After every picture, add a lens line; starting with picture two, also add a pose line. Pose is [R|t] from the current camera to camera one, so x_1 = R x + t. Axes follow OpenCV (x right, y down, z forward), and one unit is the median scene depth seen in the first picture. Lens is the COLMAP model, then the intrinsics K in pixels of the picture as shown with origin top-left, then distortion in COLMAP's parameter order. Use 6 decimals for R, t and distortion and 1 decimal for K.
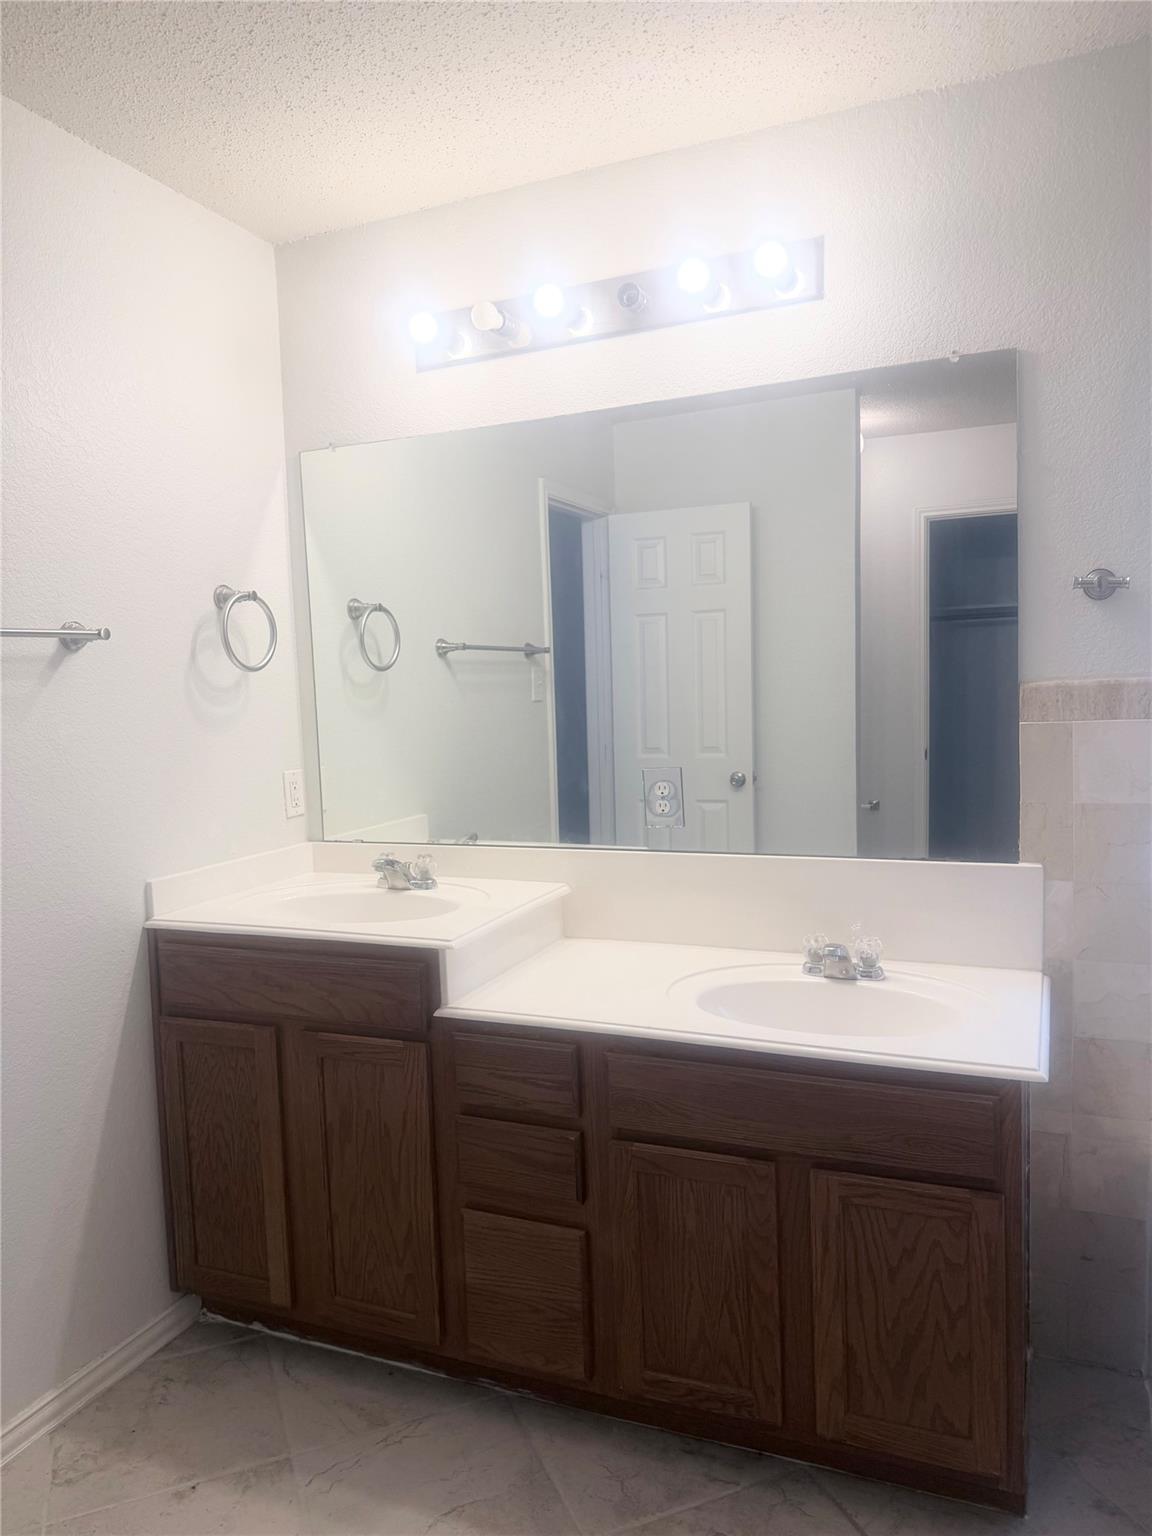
lens RADIAL K [[1076.1, 0, 576.0], [0, 1076.1, 768.0], [0, 0, 1]] dist [0.076912, -0.115249]
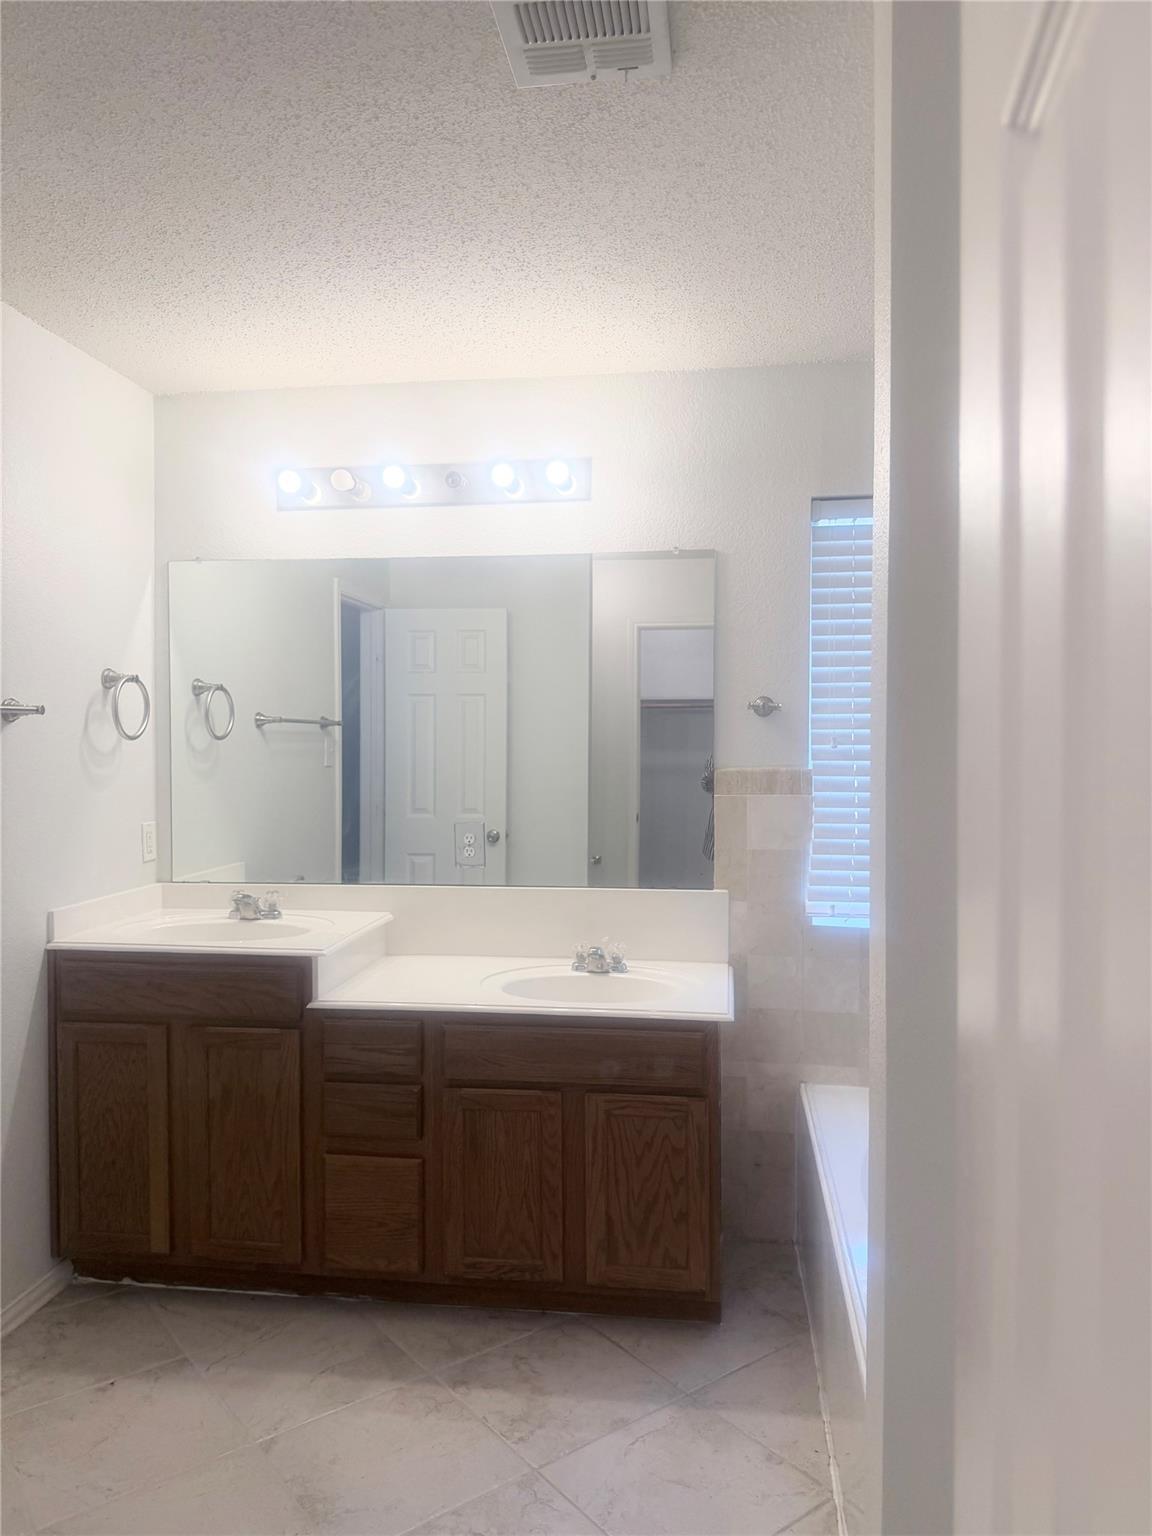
lens RADIAL K [[1067.5, 0, 576.0], [0, 1067.5, 768.0], [0, 0, 1]] dist [0.149370, -0.232471]
pose [[0.963913, 0.027741, 0.264768, -0.163888], [-0.012184, 0.998111, -0.060222, 0.011745], [-0.265938, 0.054823, 0.962430, -0.360844]]
